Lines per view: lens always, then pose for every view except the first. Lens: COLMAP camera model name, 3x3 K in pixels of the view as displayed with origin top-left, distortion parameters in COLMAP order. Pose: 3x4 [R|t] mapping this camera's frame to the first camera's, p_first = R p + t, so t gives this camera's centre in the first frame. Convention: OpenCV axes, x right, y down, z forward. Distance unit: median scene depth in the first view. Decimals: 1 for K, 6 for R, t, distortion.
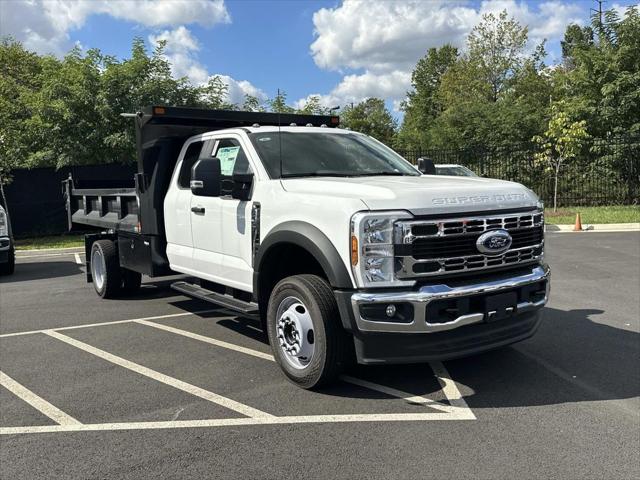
lens RADIAL K [[609.2, 0, 320.0], [0, 609.2, 240.0], [0, 0, 1]] dist [0.063048, -0.000087]
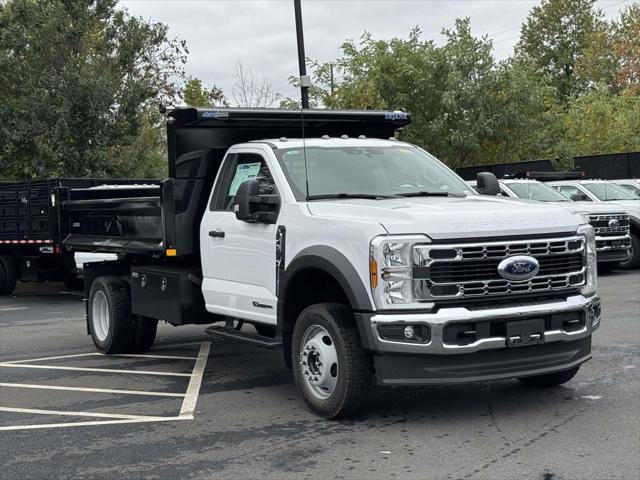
lens RADIAL K [[1131.8, 0, 320.0], [0, 1131.8, 240.0], [0, 0, 1]] dist [0.152593, -0.014073]
pose [[0.997317, 0.006676, -0.072894, 0.098374], [-0.010068, 0.998879, -0.046253, 0.048351], [0.072503, 0.046863, 0.996267, -0.878595]]
